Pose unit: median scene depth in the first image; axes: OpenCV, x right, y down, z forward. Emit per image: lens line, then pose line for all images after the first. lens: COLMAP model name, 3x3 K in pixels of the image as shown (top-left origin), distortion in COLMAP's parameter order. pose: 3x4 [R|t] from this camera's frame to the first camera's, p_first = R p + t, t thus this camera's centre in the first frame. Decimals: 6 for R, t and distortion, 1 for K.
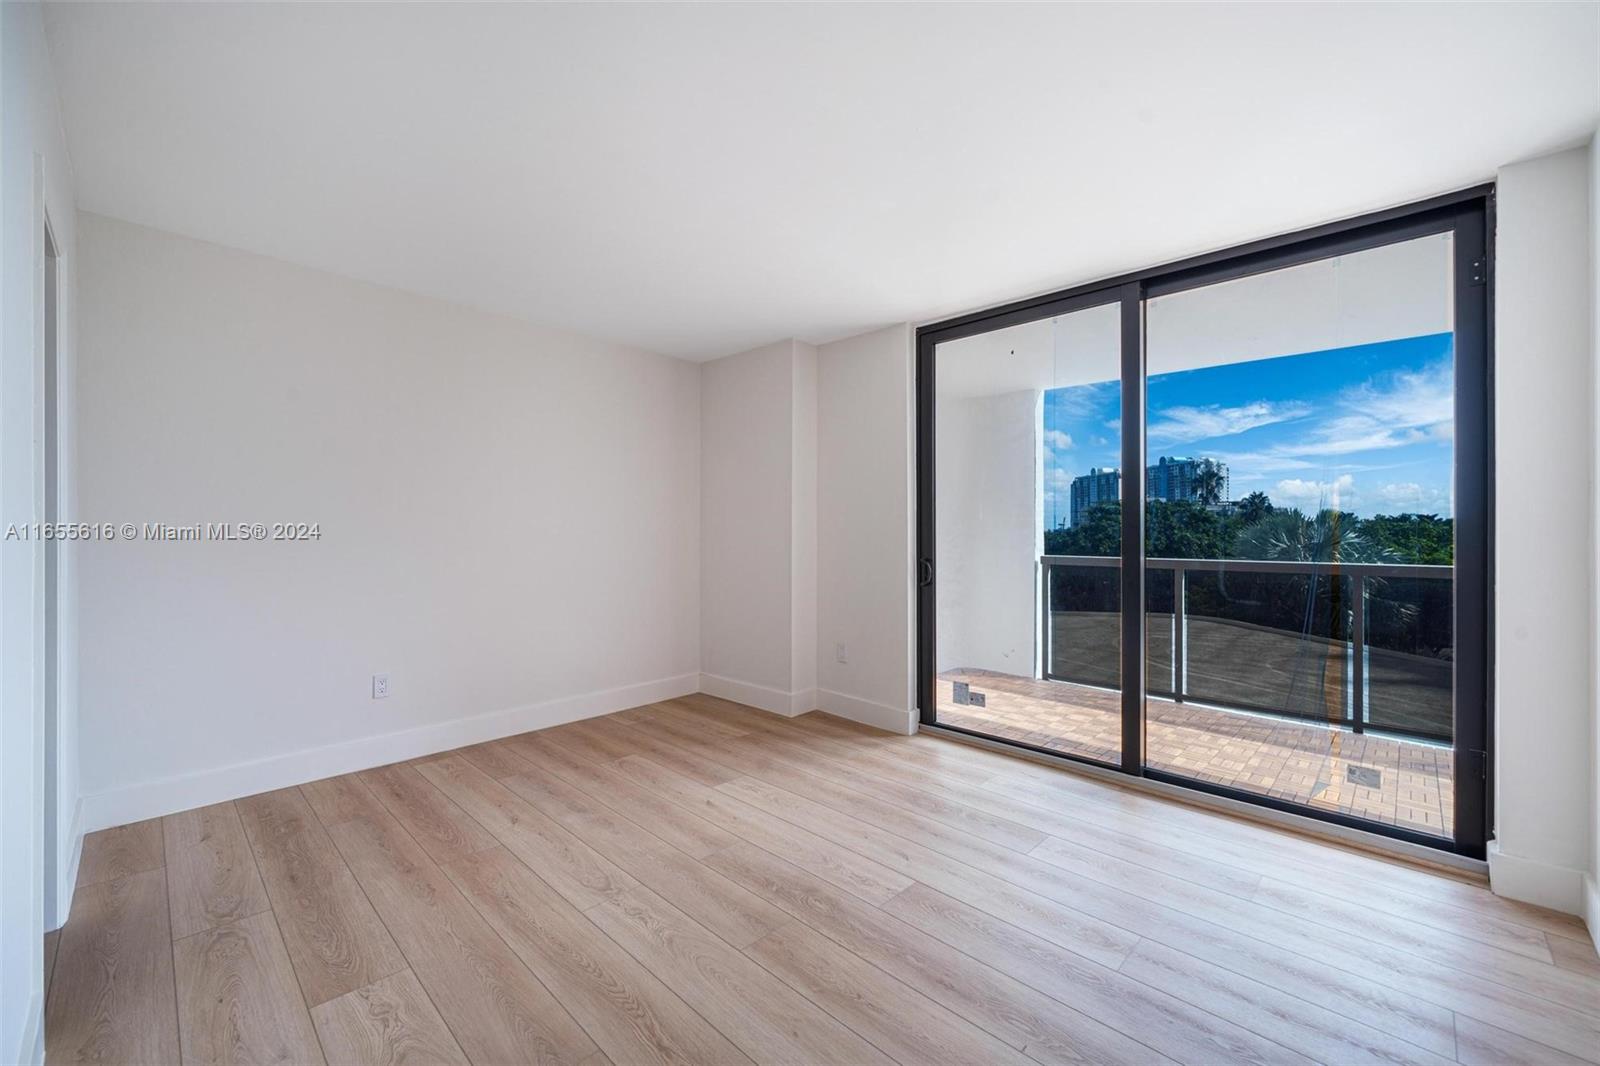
lens RADIAL K [[666.8, 0, 797.0], [0, 666.8, 530.0], [0, 0, 1]] dist [-0.000751, -0.000093]
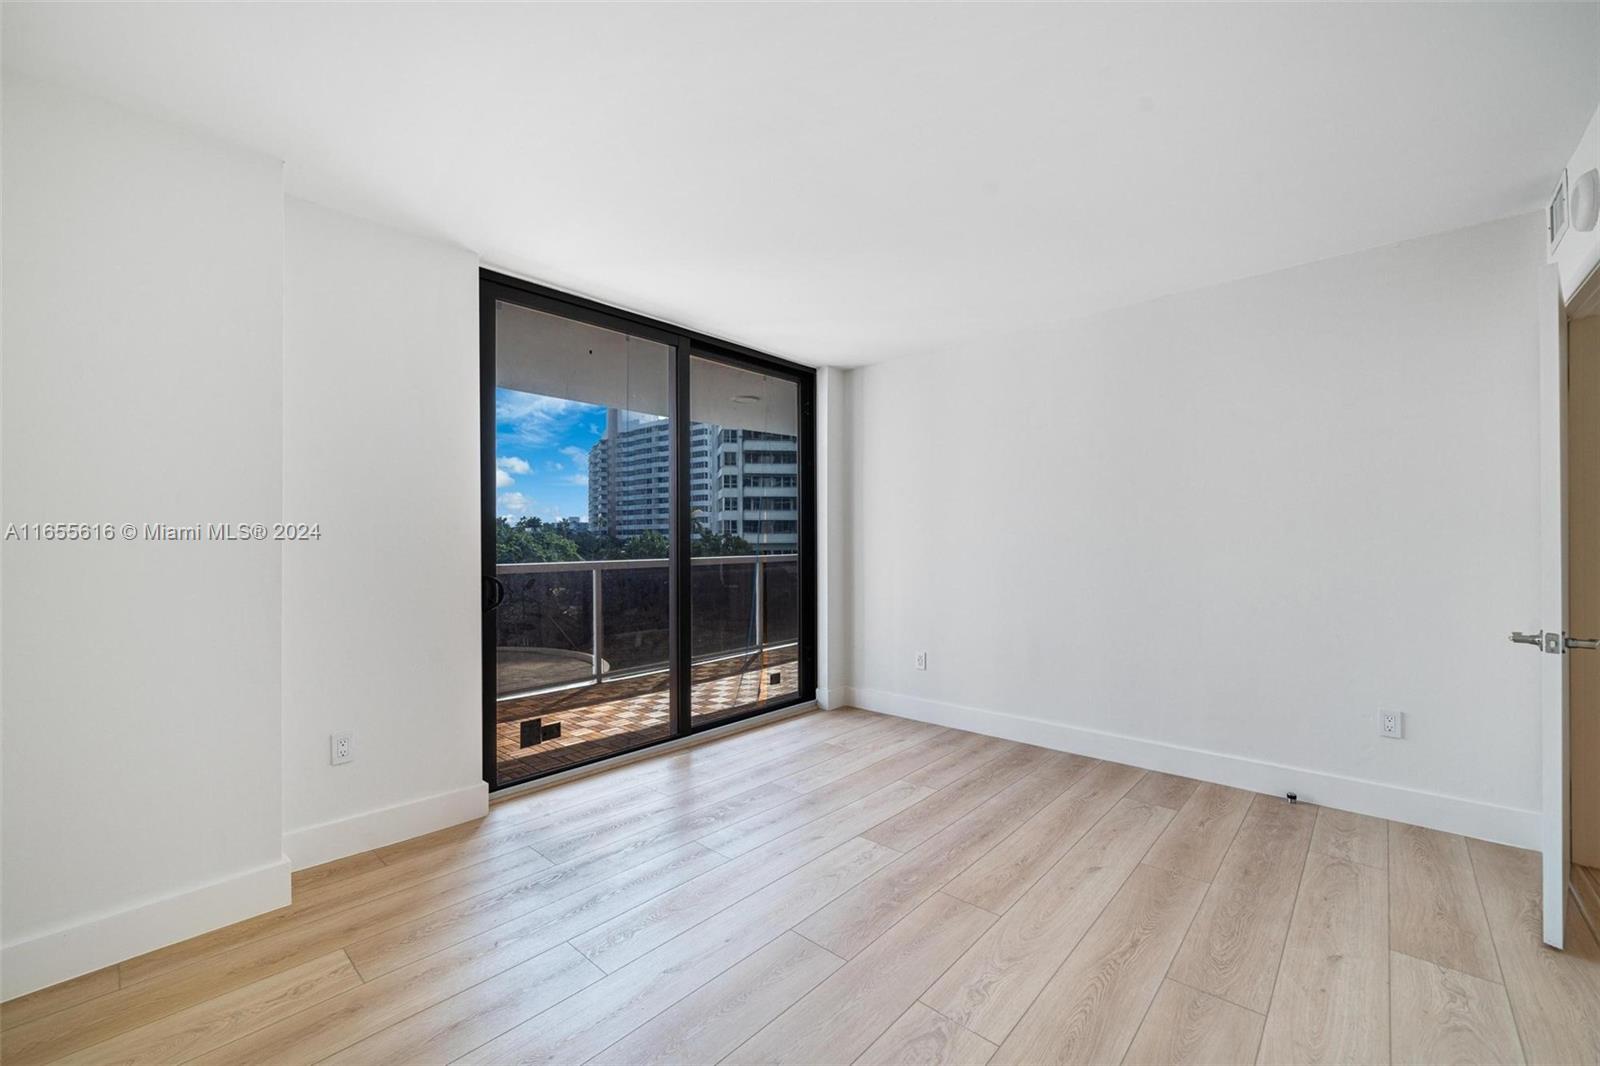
lens RADIAL K [[666.8, 0, 779.7], [0, 666.8, 537.2], [0, 0, 1]] dist [-0.000751, -0.000093]
pose [[-0.049184, -0.001954, 0.998788, -0.628195], [0.001219, 0.999997, 0.002017, -0.002353], [-0.998789, 0.001316, -0.049182, 0.758754]]
